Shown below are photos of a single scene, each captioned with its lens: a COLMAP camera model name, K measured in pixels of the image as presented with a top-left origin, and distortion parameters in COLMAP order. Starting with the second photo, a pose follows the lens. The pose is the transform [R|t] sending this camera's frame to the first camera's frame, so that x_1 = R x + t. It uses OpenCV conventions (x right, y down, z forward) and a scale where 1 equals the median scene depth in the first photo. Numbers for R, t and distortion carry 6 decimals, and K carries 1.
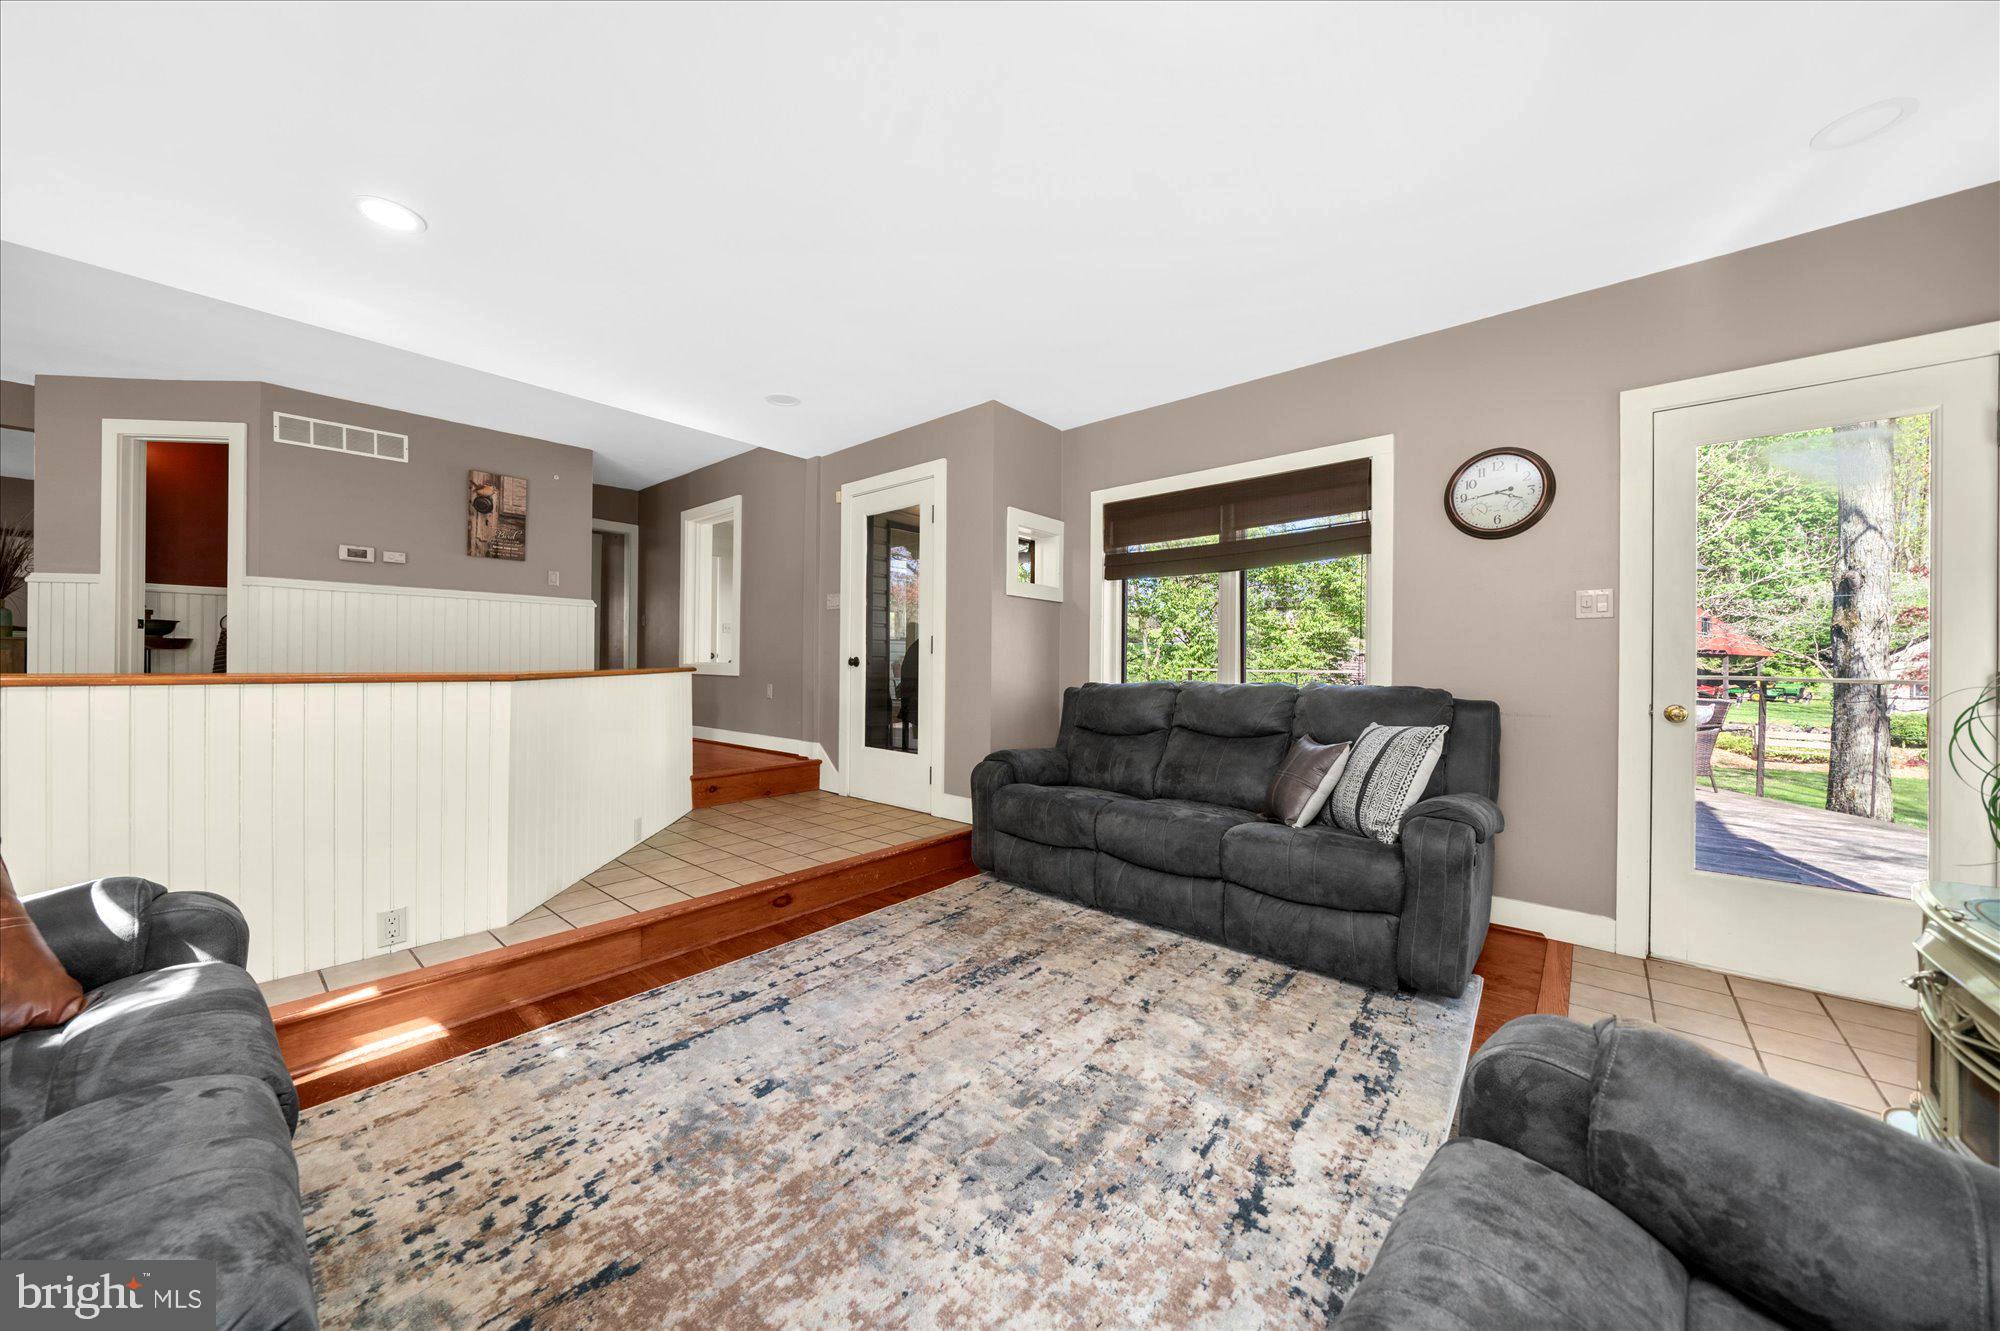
lens RADIAL K [[716.3, 0, 985.3], [0, 716.3, 664.7], [0, 0, 1]] dist [-0.003027, -0.000348]
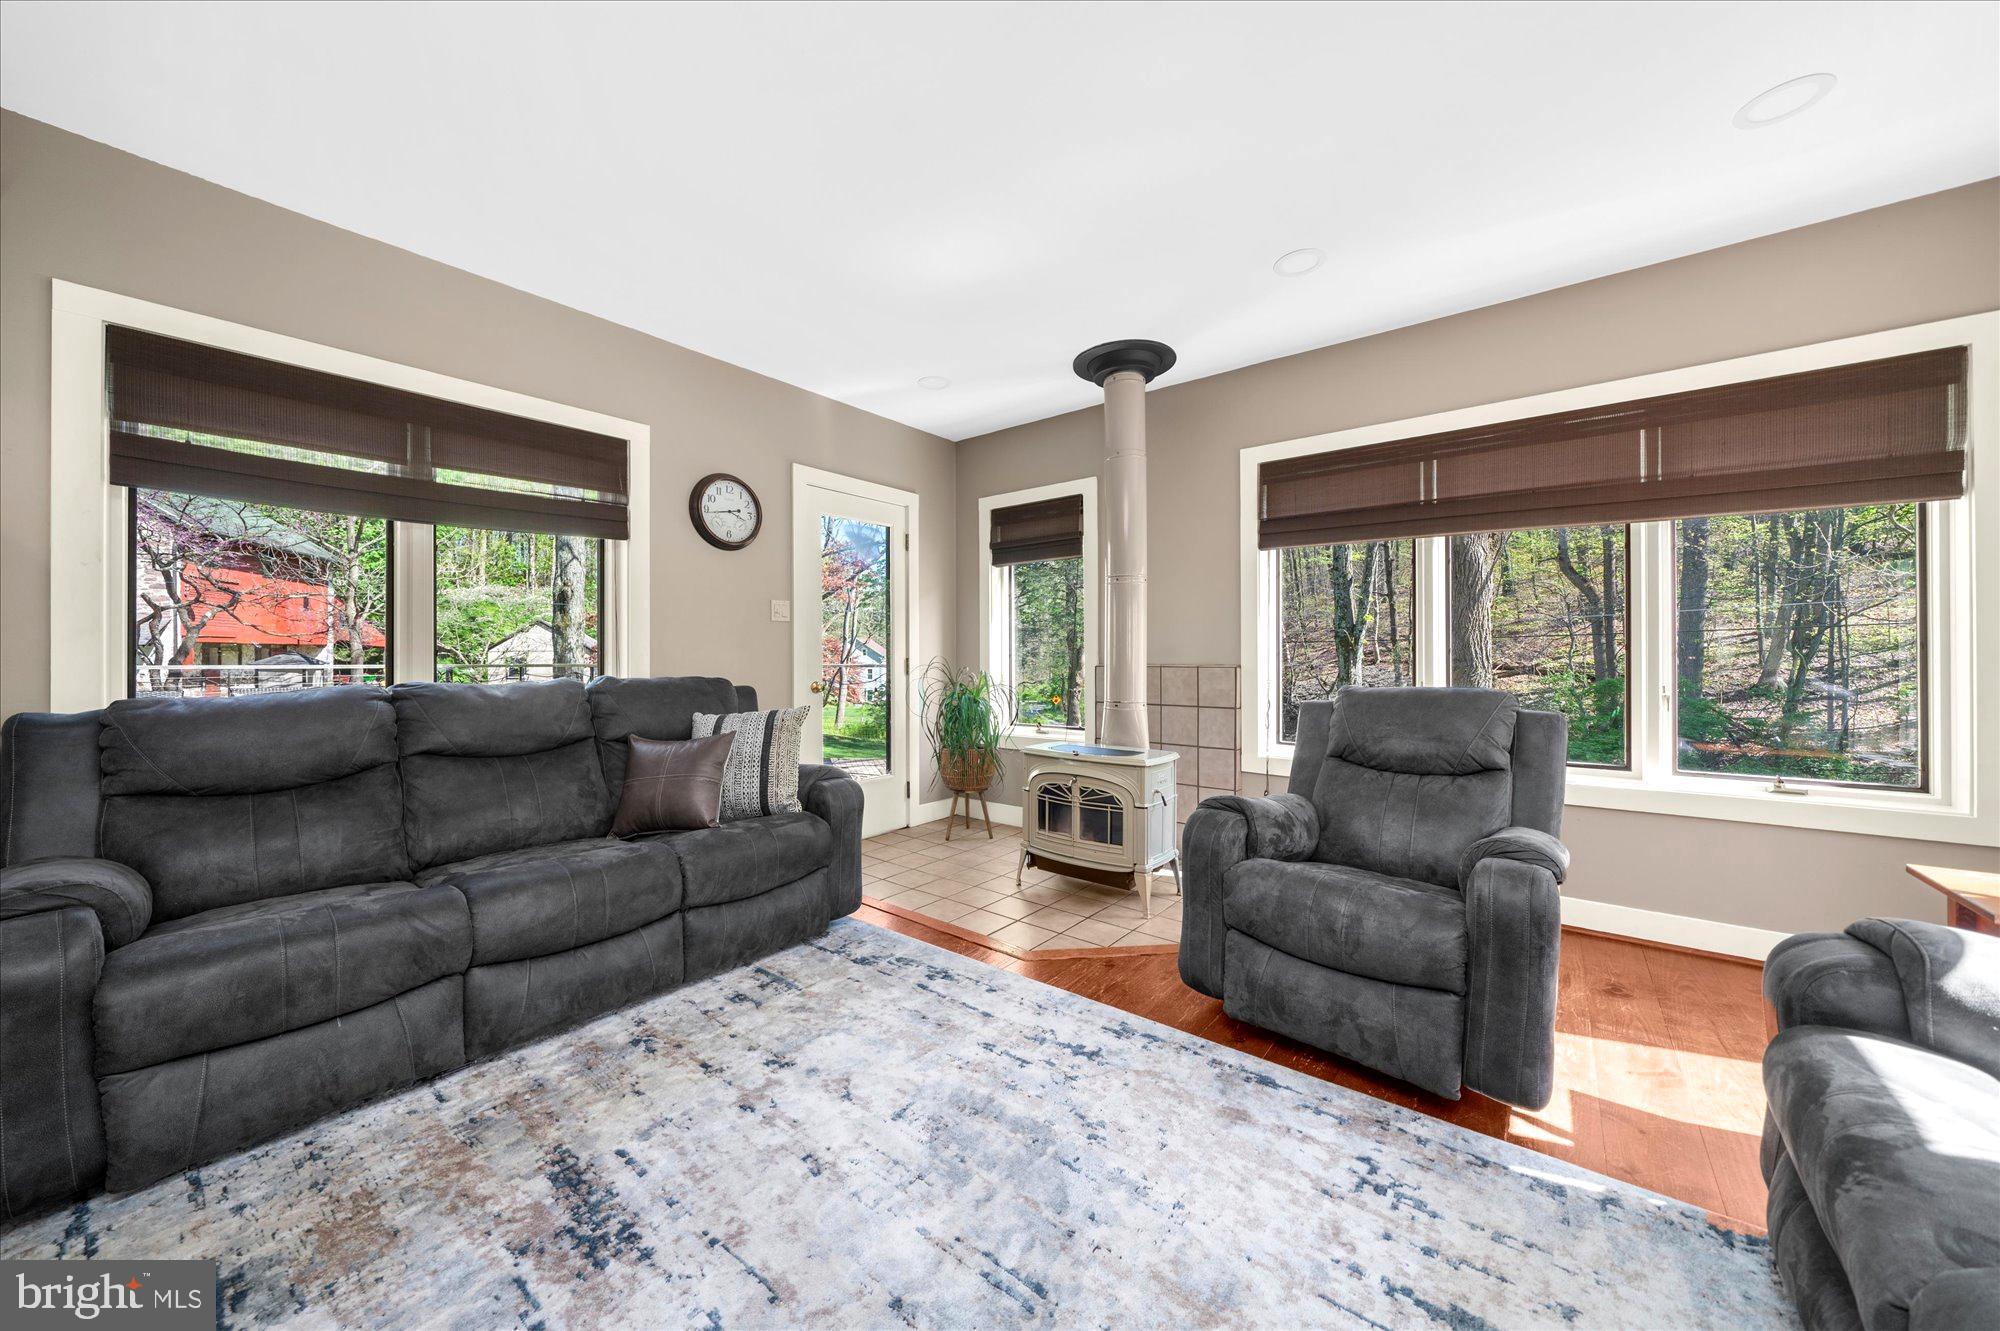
lens RADIAL K [[716.3, 0, 985.9], [0, 716.3, 654.8], [0, 0, 1]] dist [-0.003027, -0.000348]
pose [[-0.074289, -0.004707, 0.997226, -0.572651], [0.004758, 0.999976, 0.005075, -0.006036], [-0.997225, 0.005122, -0.074265, 0.744268]]
